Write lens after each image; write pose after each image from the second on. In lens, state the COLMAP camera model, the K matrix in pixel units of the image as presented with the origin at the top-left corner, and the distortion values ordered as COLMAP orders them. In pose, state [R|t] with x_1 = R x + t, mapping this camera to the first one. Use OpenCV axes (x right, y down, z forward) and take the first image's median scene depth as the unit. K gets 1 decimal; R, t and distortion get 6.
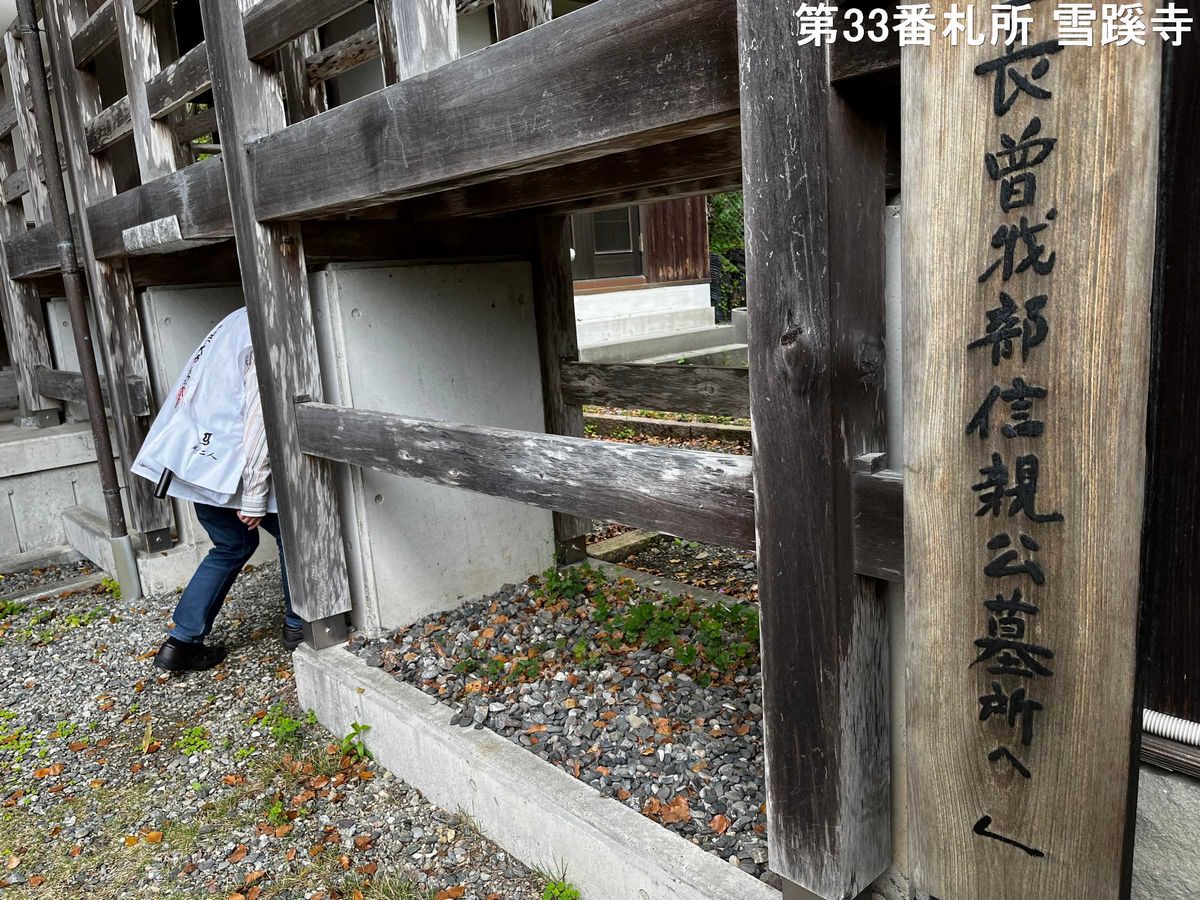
lens RADIAL K [[899.7, 0, 600.5], [0, 899.7, 451.2], [0, 0, 1]] dist [-0.002043, -0.000193]
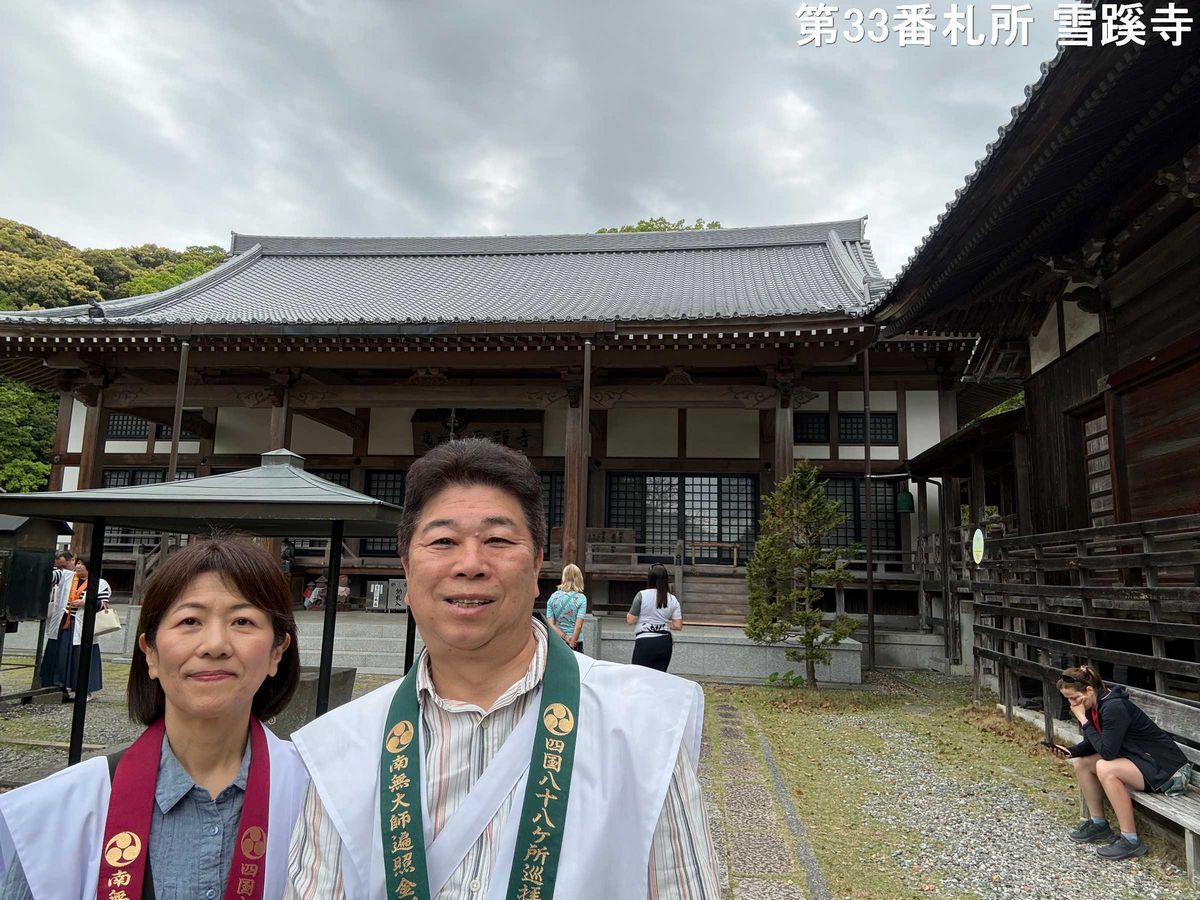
lens RADIAL K [[804.6, 0, 600.5], [0, 804.6, 451.4], [0, 0, 1]] dist [-0.001175, -0.000114]
pose [[0.636565, -0.030919, -0.770603, 1.350426], [-0.221925, 0.949590, -0.221425, 0.371326], [0.738603, 0.311968, 0.597614, -2.724661]]
